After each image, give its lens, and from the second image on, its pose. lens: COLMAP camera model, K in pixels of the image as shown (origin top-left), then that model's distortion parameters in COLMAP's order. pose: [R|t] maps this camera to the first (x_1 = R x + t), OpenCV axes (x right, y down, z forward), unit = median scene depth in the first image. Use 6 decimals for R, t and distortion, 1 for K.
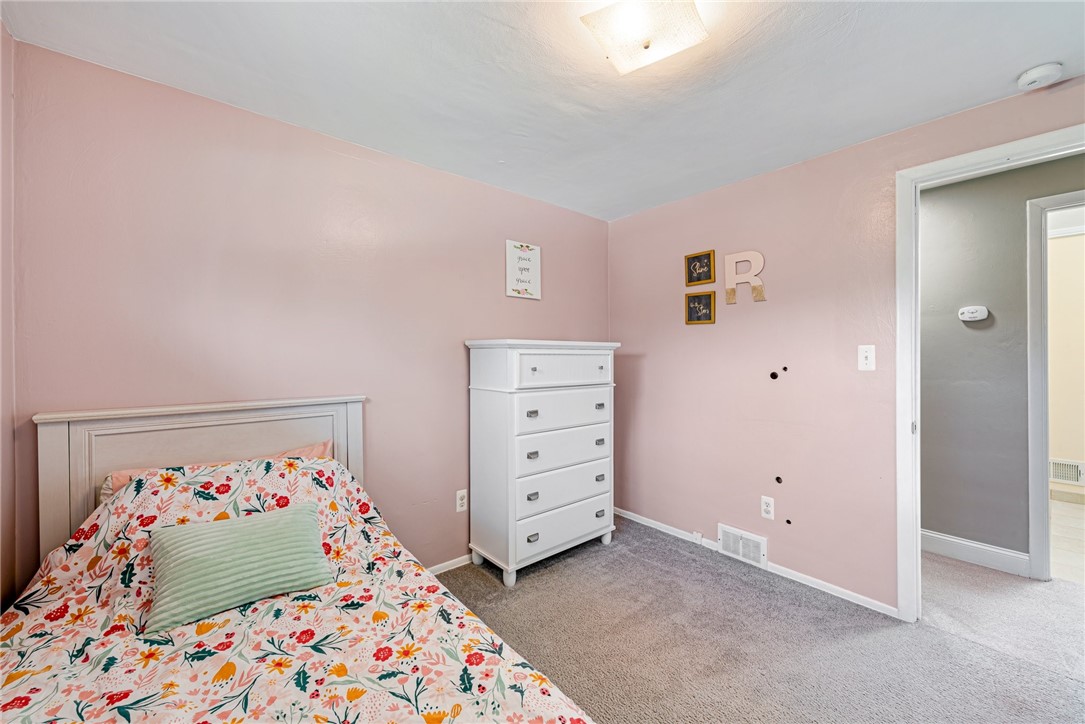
lens RADIAL K [[426.7, 0, 546.8], [0, 426.7, 355.7], [0, 0, 1]] dist [0.008562, -0.002112]
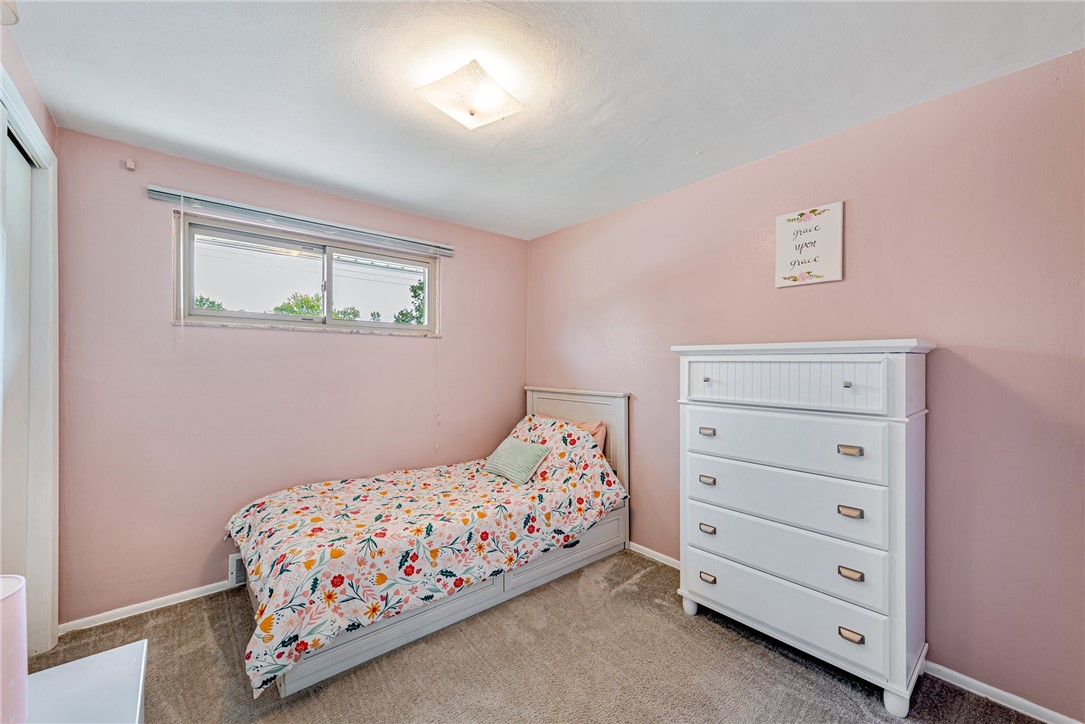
lens RADIAL K [[426.7, 0, 546.5], [0, 426.7, 364.9], [0, 0, 1]] dist [0.008562, -0.002112]
pose [[0.001435, 0.002761, -0.999995, 0.826293], [-0.003596, 0.999990, 0.002756, 0.001595], [0.999993, 0.003592, 0.001445, 0.681673]]
